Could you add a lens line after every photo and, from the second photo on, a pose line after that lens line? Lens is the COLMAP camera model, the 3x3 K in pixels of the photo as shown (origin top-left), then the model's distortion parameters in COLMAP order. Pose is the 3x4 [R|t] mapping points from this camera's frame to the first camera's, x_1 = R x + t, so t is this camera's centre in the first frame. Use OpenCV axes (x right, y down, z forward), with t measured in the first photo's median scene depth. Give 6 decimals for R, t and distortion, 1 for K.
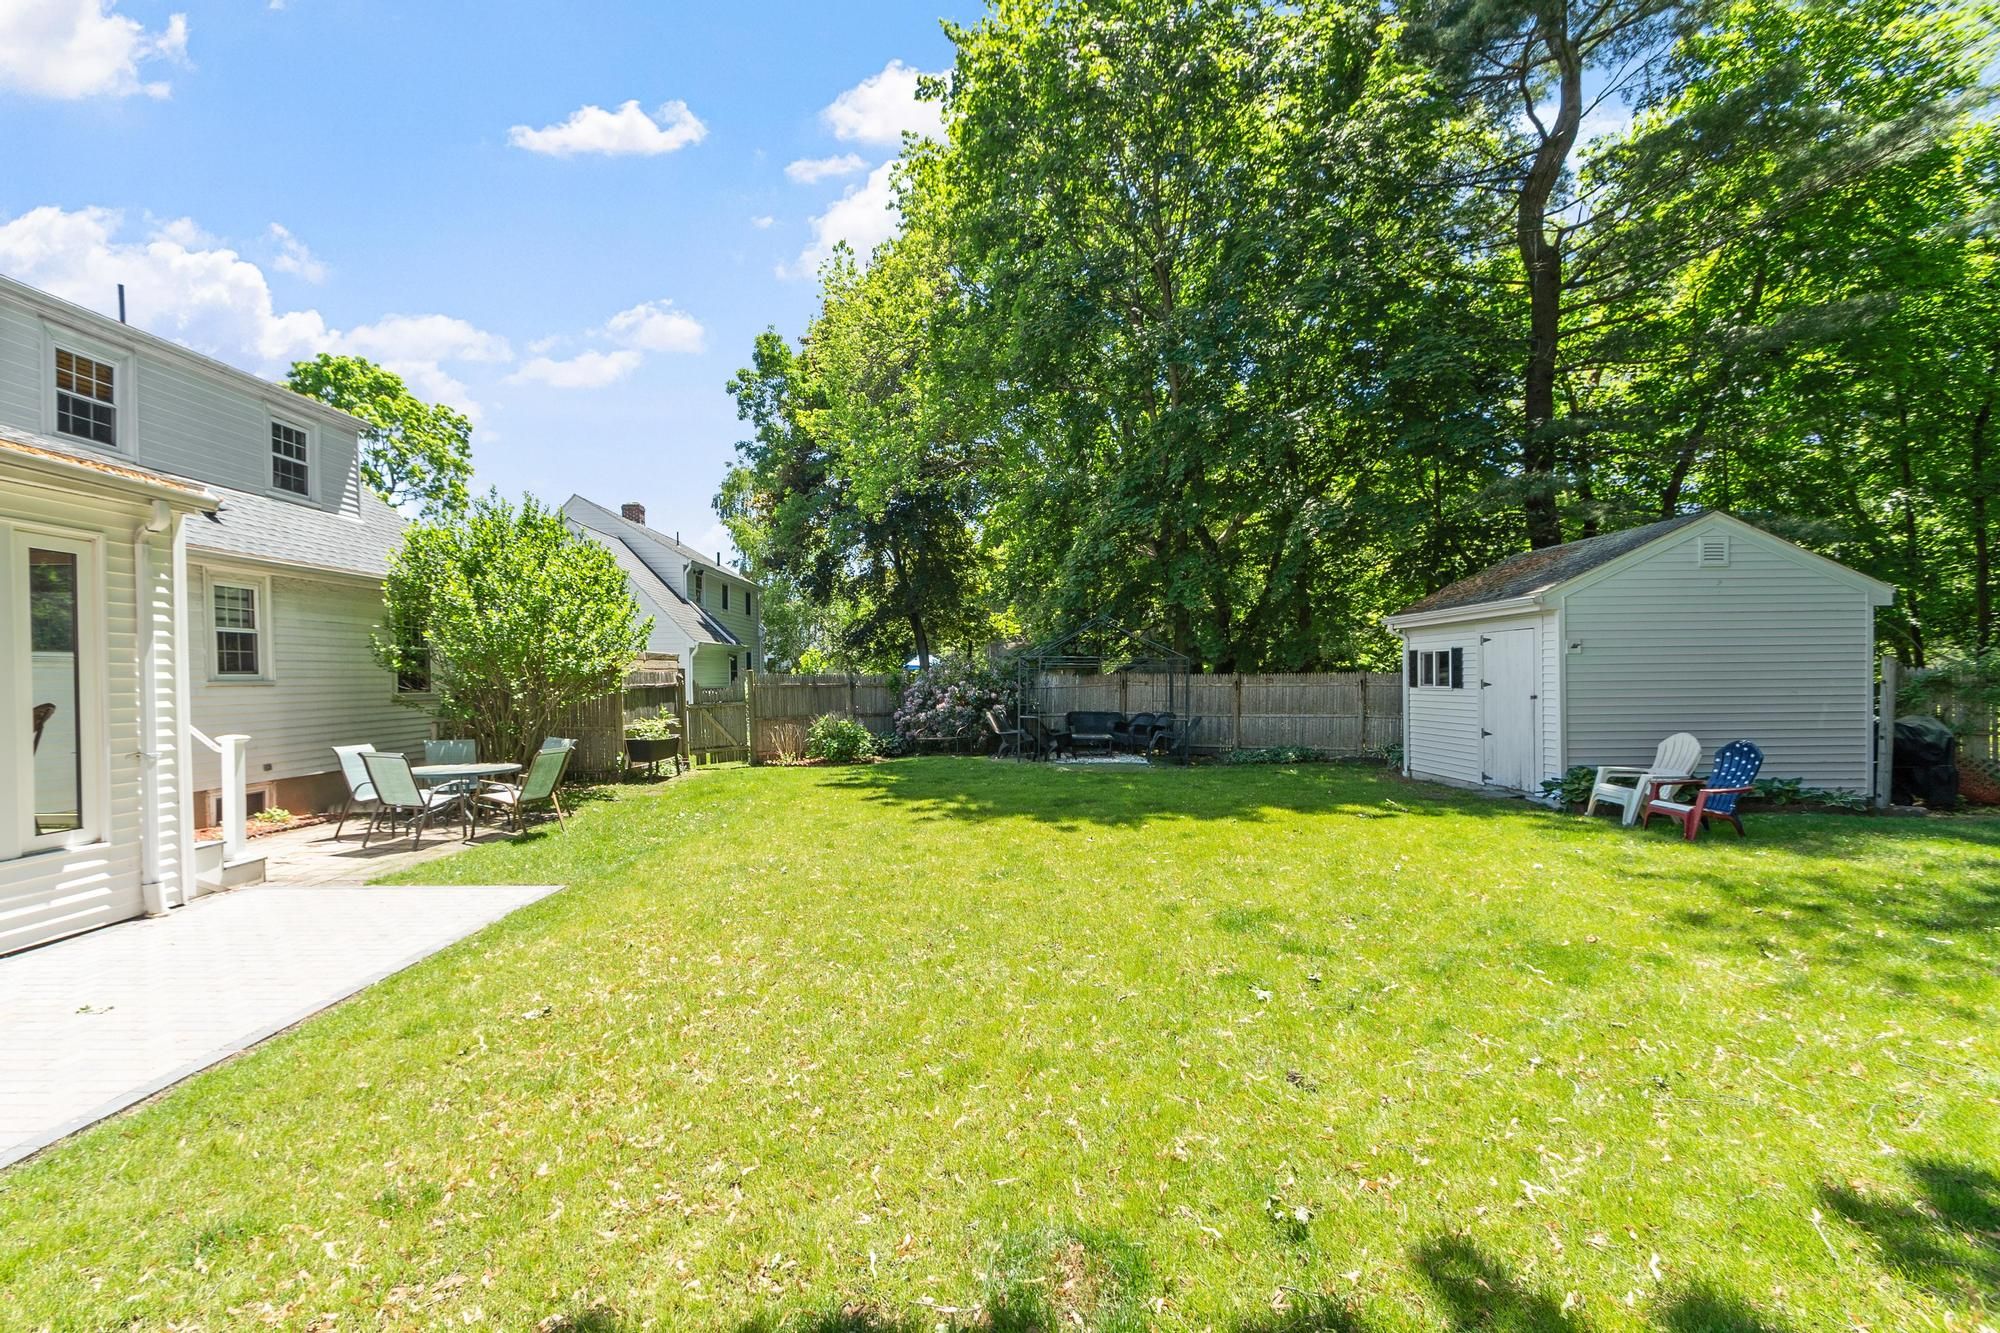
lens RADIAL K [[867.9, 0, 963.5], [0, 867.9, 686.0], [0, 0, 1]] dist [0.001479, 0.000046]
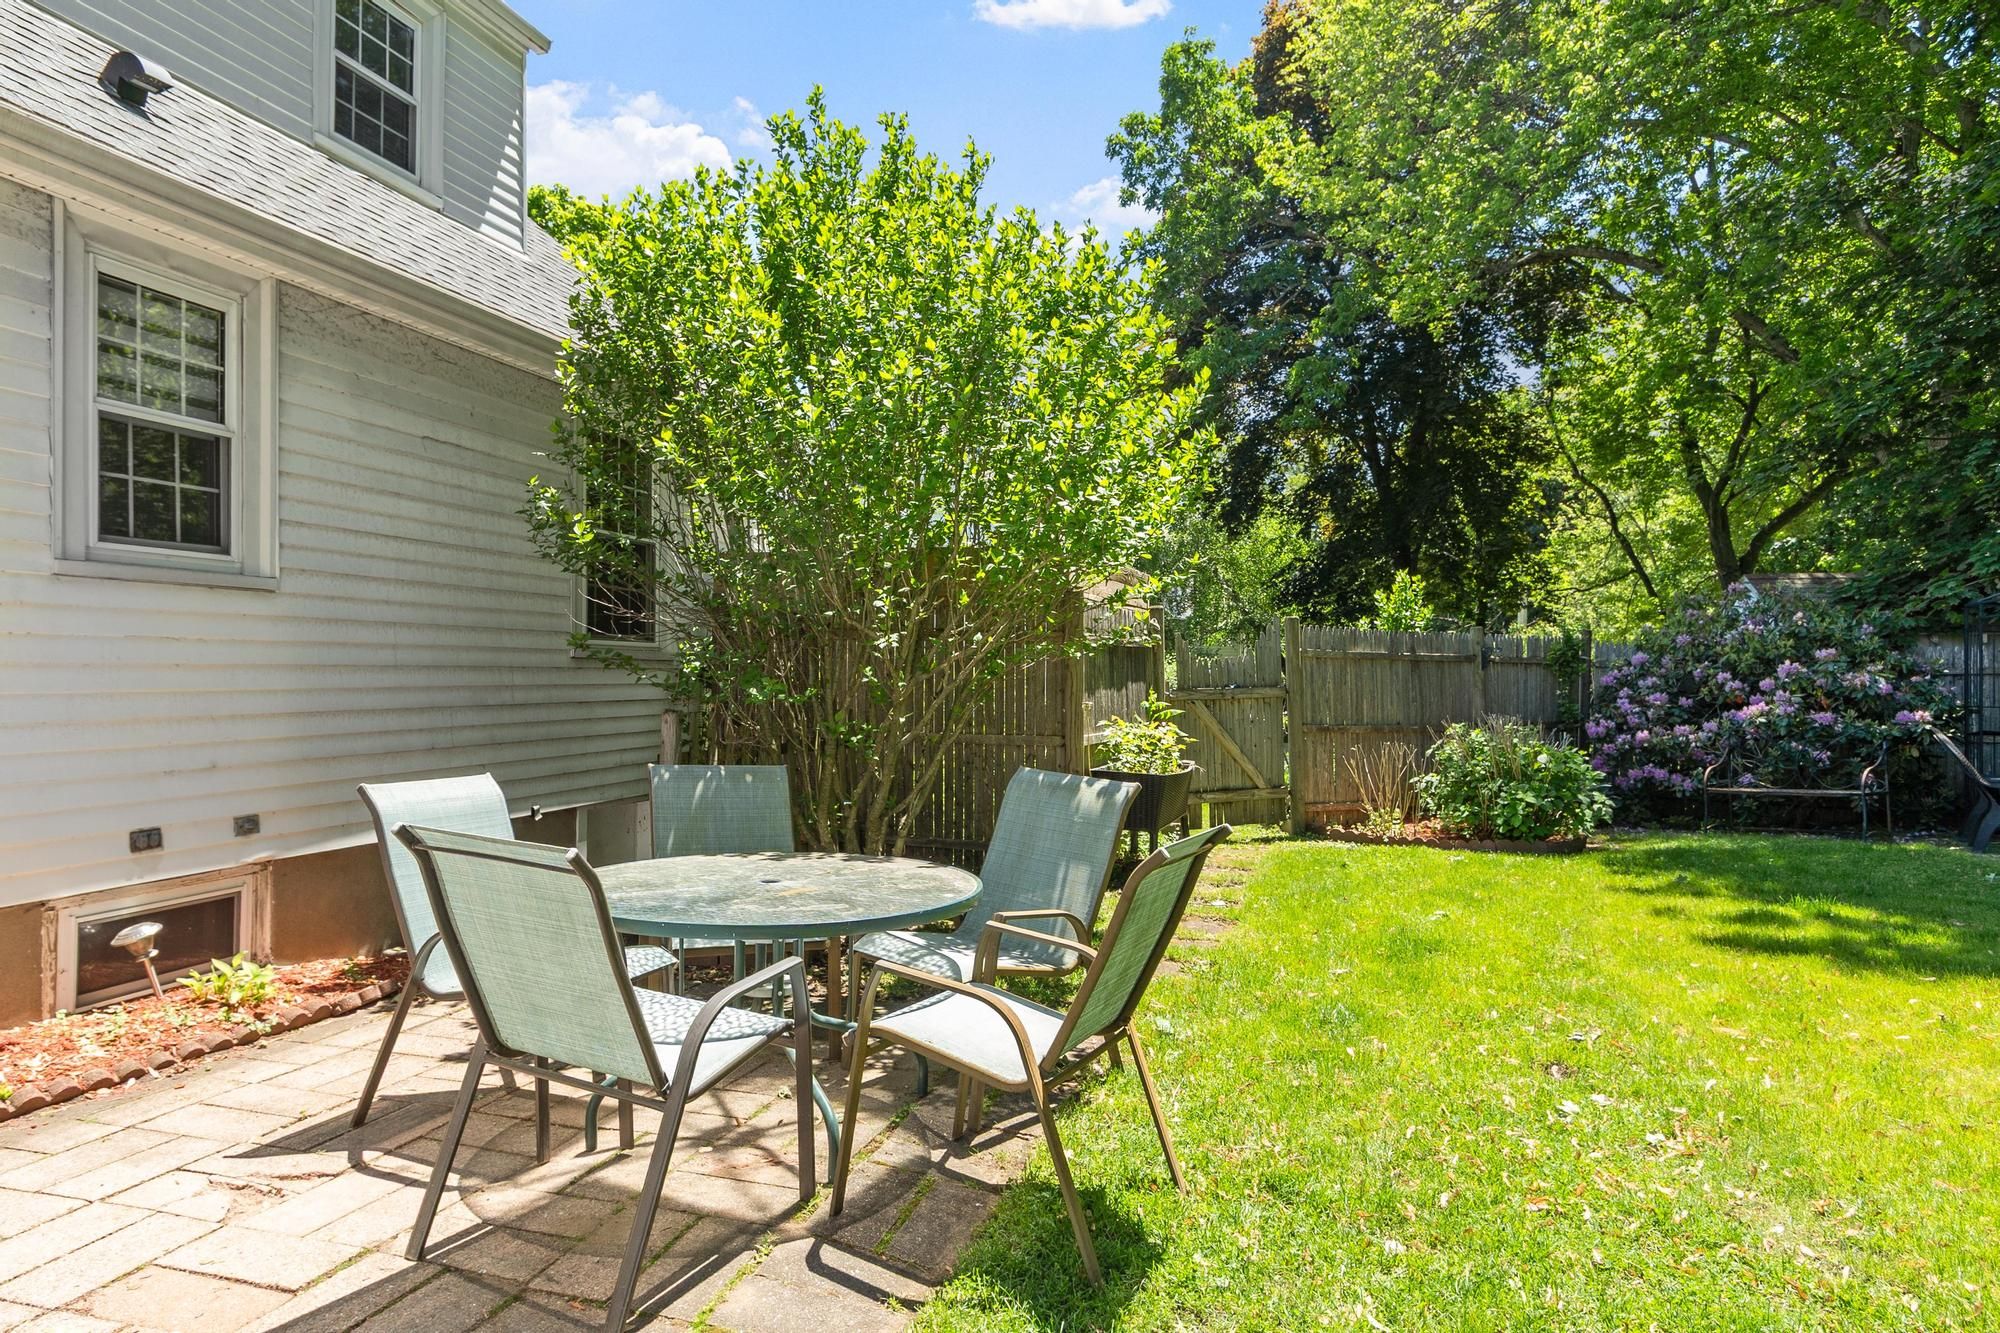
lens RADIAL K [[1185.7, 0, 938.1], [0, 1185.7, 662.6], [0, 0, 1]] dist [-0.002058, -0.000634]
pose [[0.955716, 0.015802, -0.293867, -0.294961], [-0.021069, 0.999669, -0.014766, 0.022027], [0.293537, 0.020304, 0.955732, 0.463417]]
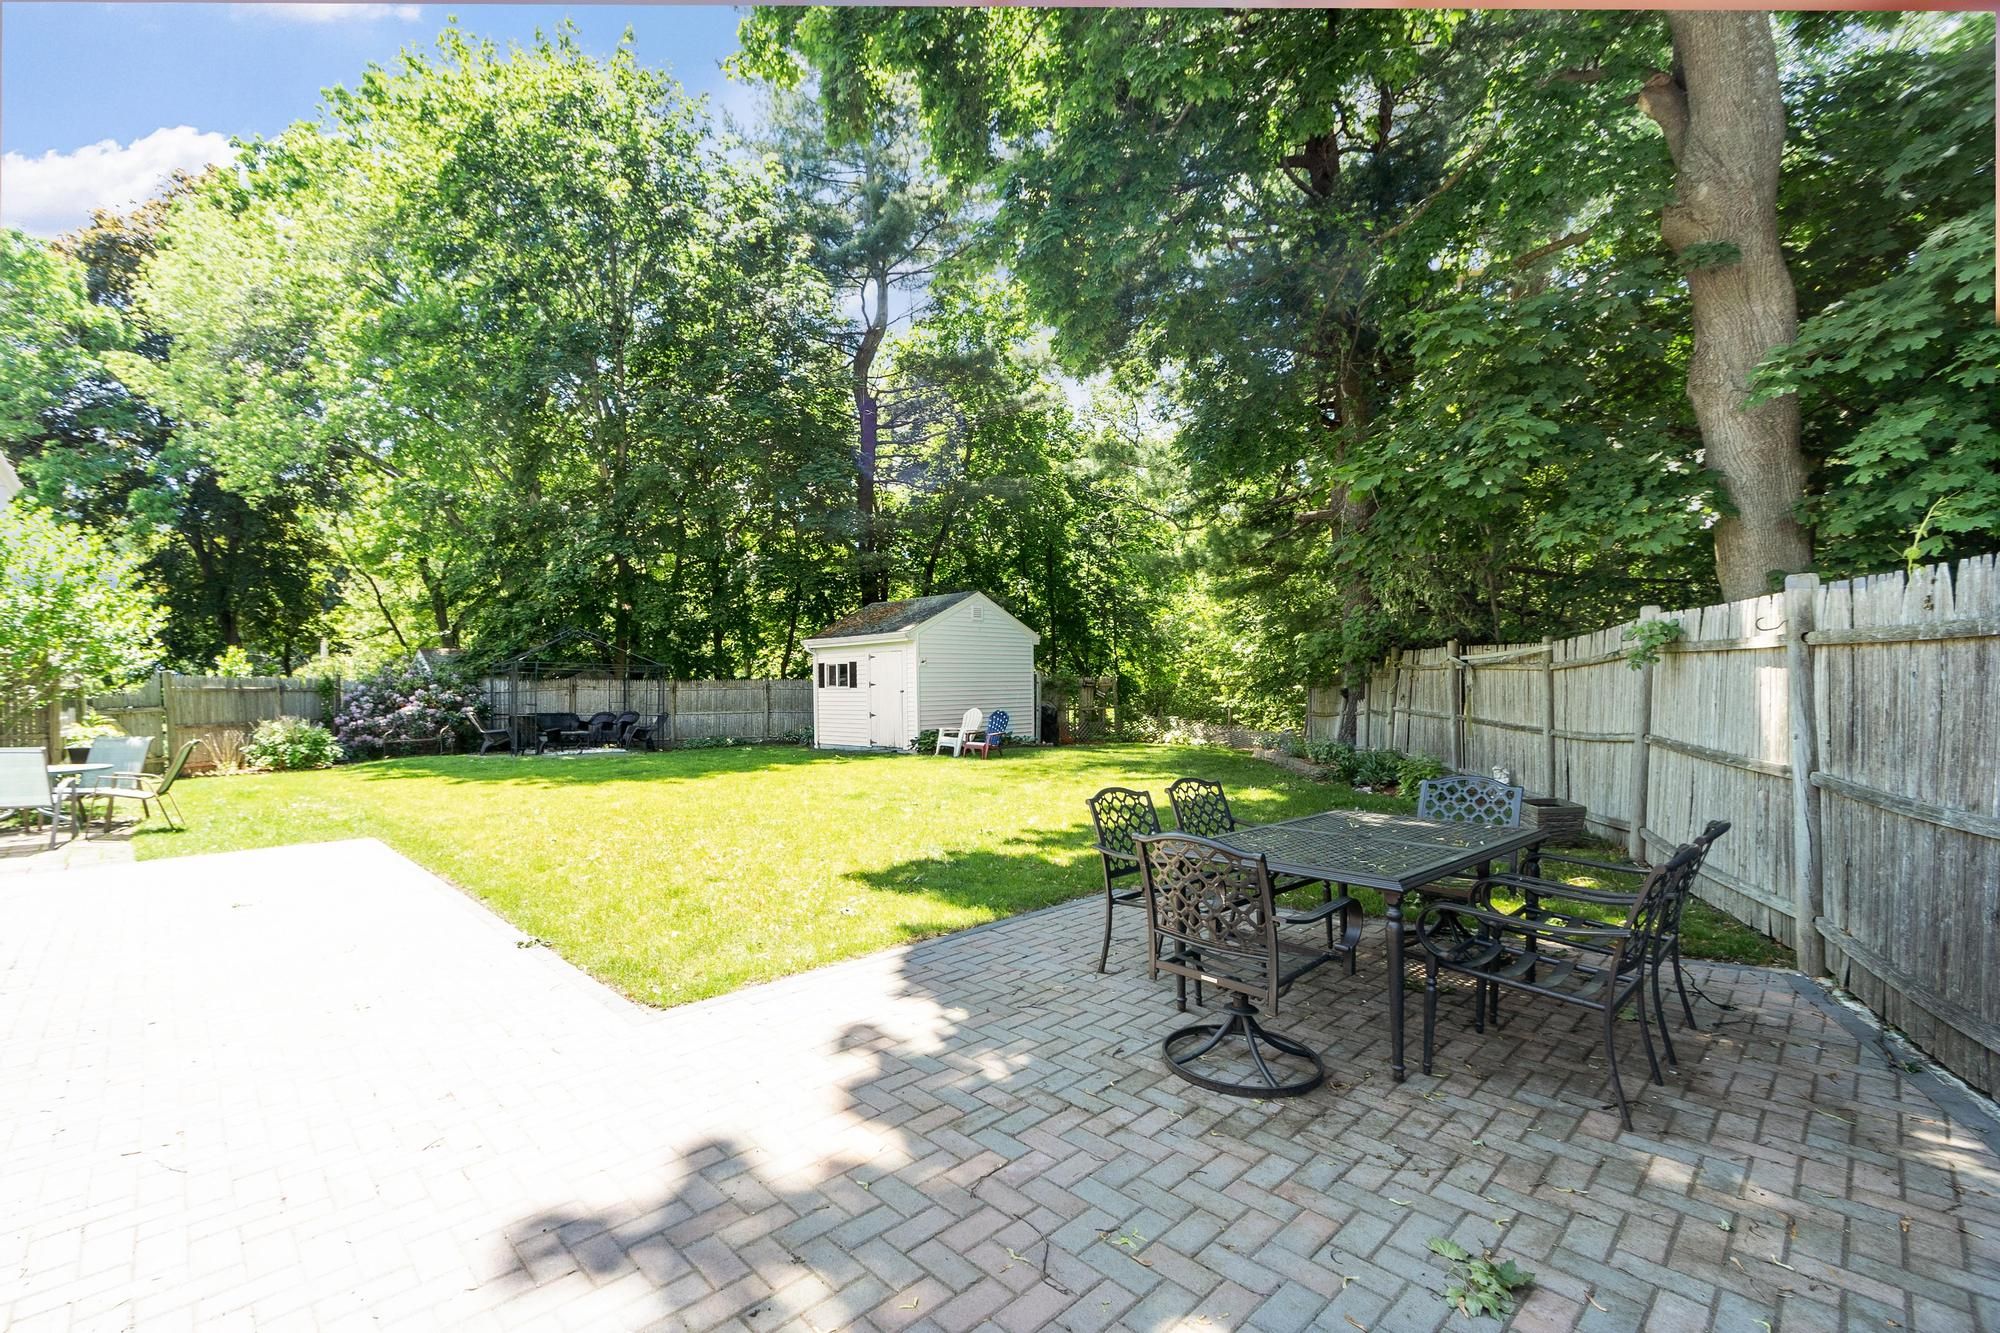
lens RADIAL K [[867.9, 0, 963.5], [0, 867.9, 686.0], [0, 0, 1]] dist [0.001479, 0.000046]
pose [[0.706641, 0.001140, 0.707572, -0.366587], [0.009355, 0.999896, -0.010953, 0.017101], [-0.707511, 0.014359, 0.706557, -0.228711]]
